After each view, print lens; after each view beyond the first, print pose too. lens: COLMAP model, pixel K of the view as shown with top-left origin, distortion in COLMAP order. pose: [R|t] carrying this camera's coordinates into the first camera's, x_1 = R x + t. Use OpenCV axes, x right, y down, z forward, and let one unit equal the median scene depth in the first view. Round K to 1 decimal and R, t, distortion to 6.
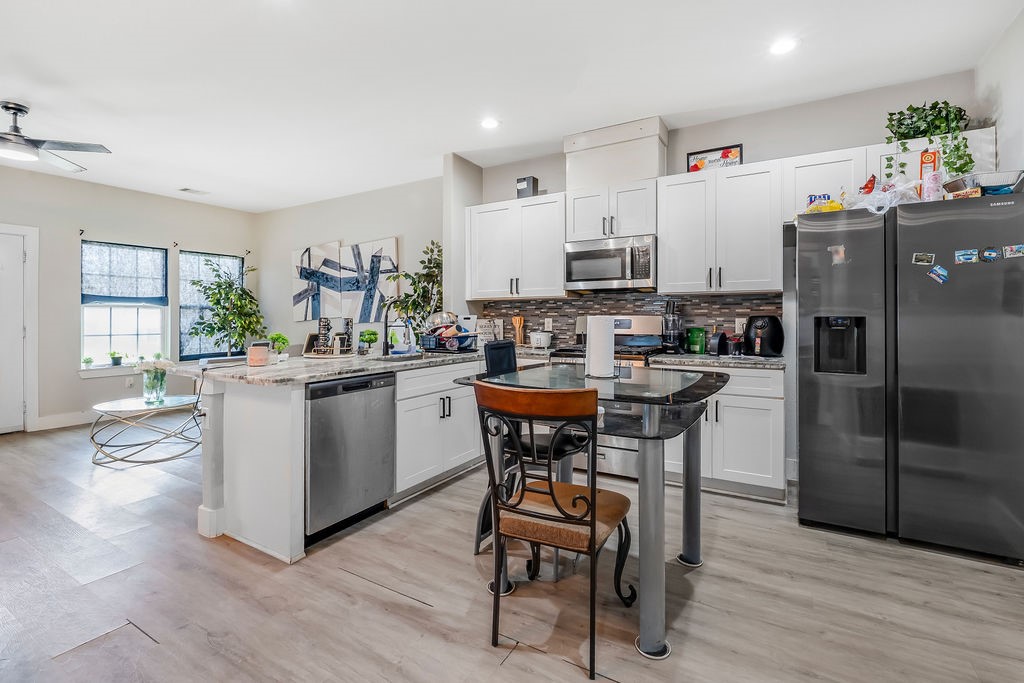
lens RADIAL K [[465.2, 0, 507.0], [0, 465.2, 317.3], [0, 0, 1]] dist [-0.001273, -0.000378]
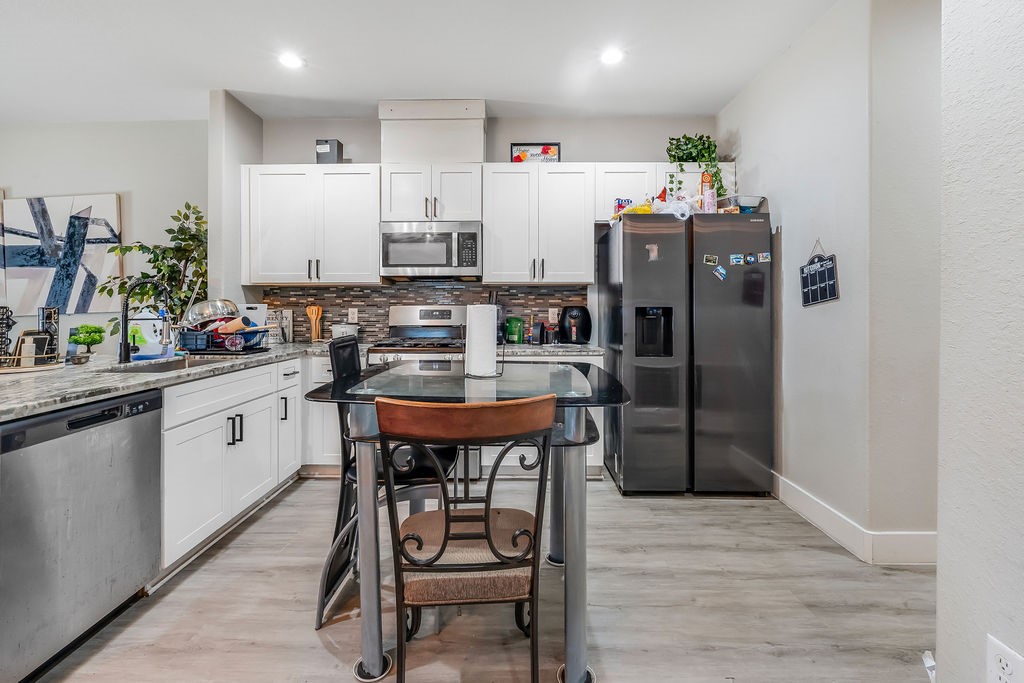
lens RADIAL K [[461.6, 0, 507.8], [0, 461.6, 308.5], [0, 0, 1]] dist [-0.003624, -0.000231]
pose [[0.865540, 0.001361, 0.500838, -0.104824], [-0.002105, 0.999997, 0.000919, 0.001221], [-0.500835, -0.001849, 0.865541, 0.133427]]
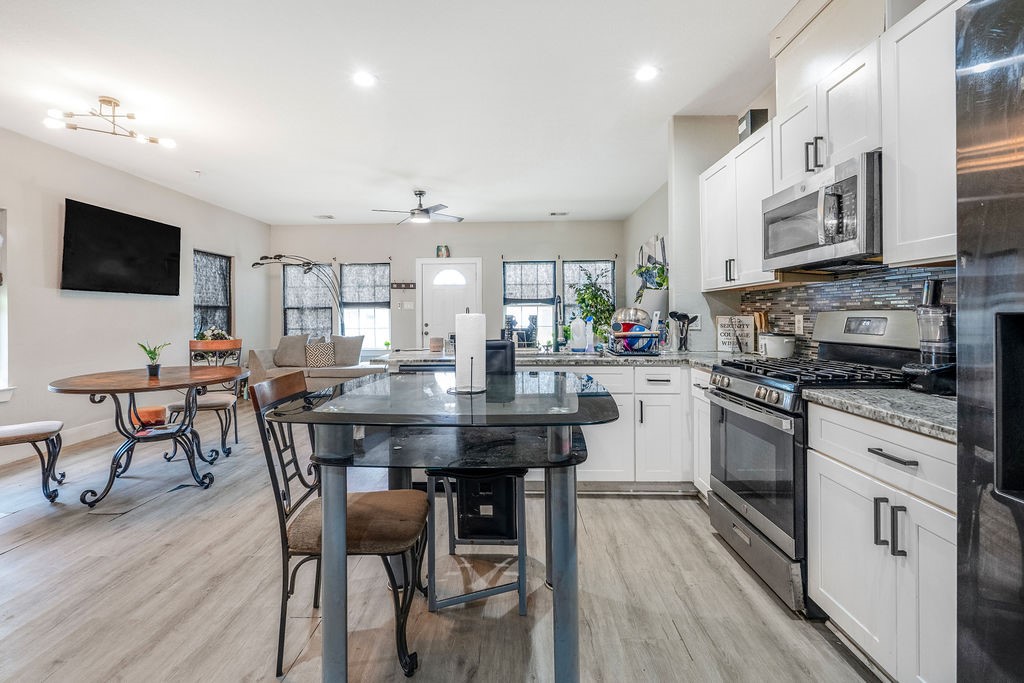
lens RADIAL K [[464.5, 0, 505.8], [0, 464.5, 312.2], [0, 0, 1]] dist [-0.004232, 0.000104]
pose [[0.487556, -0.004630, -0.873079, 0.522616], [0.005214, 0.999984, -0.002392, -0.002525], [0.873076, -0.003386, 0.487572, 0.377330]]
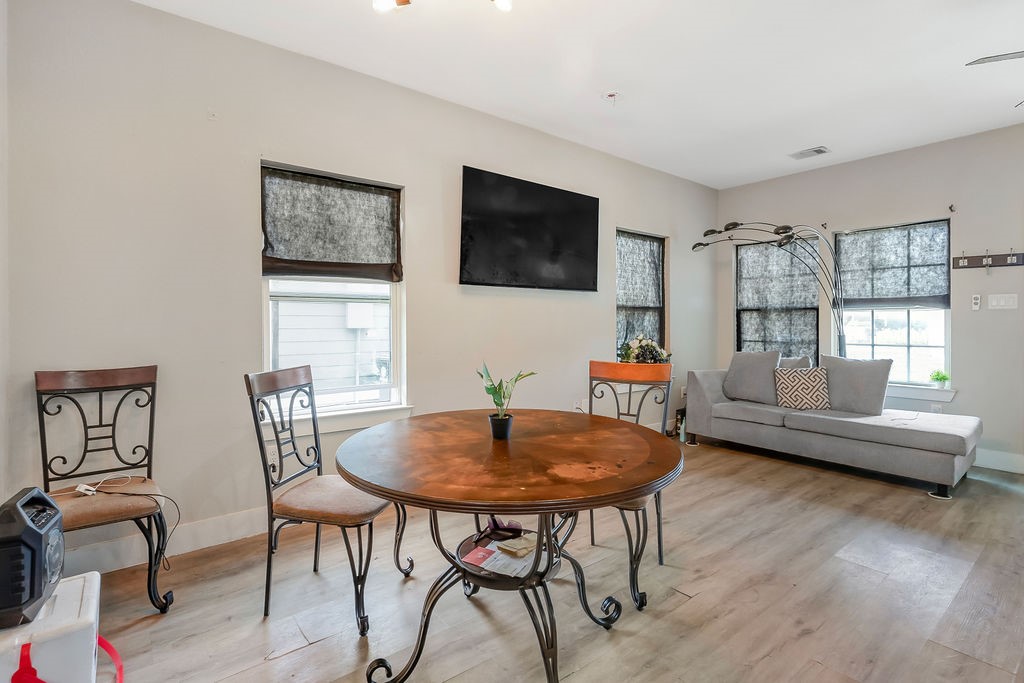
lens RADIAL K [[489.8, 0, 500.5], [0, 489.8, 318.3], [0, 0, 1]] dist [-0.001194, -0.000522]
pose [[-0.359001, -0.004368, -0.933327, -0.129941], [-0.002165, 0.999990, -0.003847, 0.001798], [0.933335, 0.000640, -0.359007, 0.387019]]
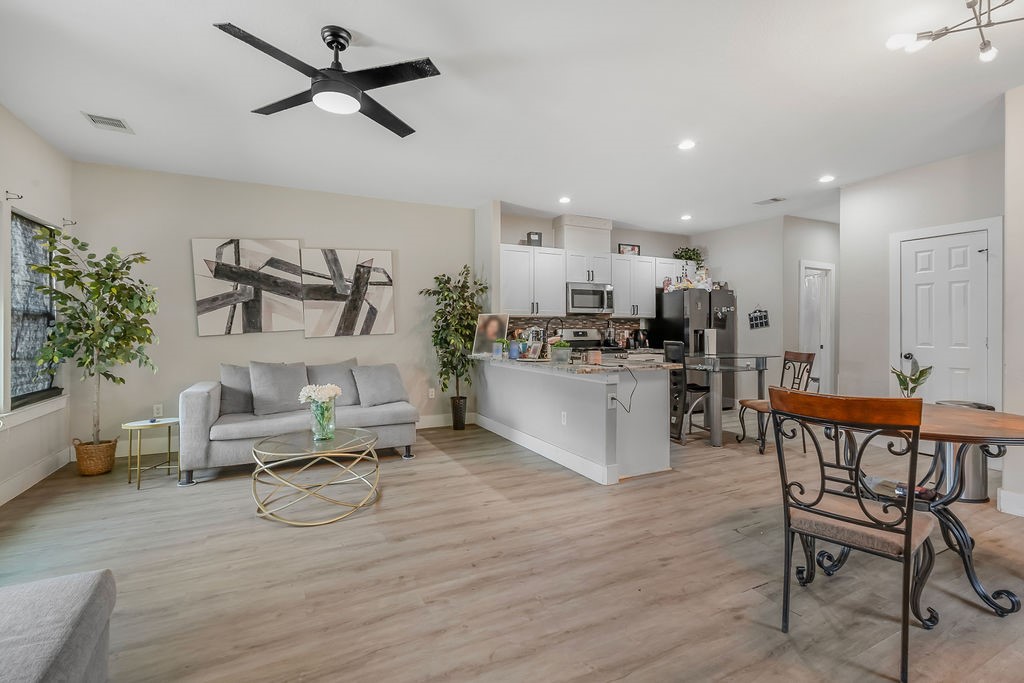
lens RADIAL K [[464.3, 0, 513.0], [0, 464.3, 328.1], [0, 0, 1]] dist [-0.023170, 0.010604]
pose [[0.530374, 0.004995, 0.847749, -1.326102], [0.001870, 0.999973, -0.007063, 0.004169], [-0.847762, 0.005331, 0.530351, 0.339429]]
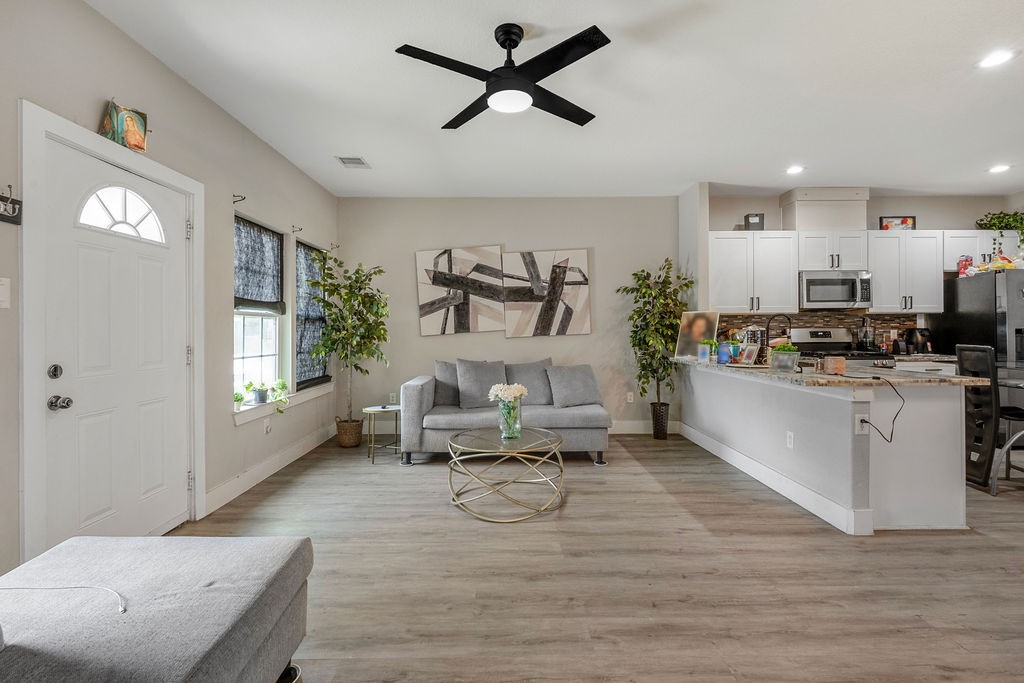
lens RADIAL K [[465.1, 0, 504.1], [0, 465.1, 328.2], [0, 0, 1]] dist [-0.005841, -0.000882]
pose [[0.856425, 0.001383, 0.516269, -1.253053], [0.002556, 0.999973, -0.006918, 0.002549], [-0.516264, 0.007244, 0.856399, 0.344254]]
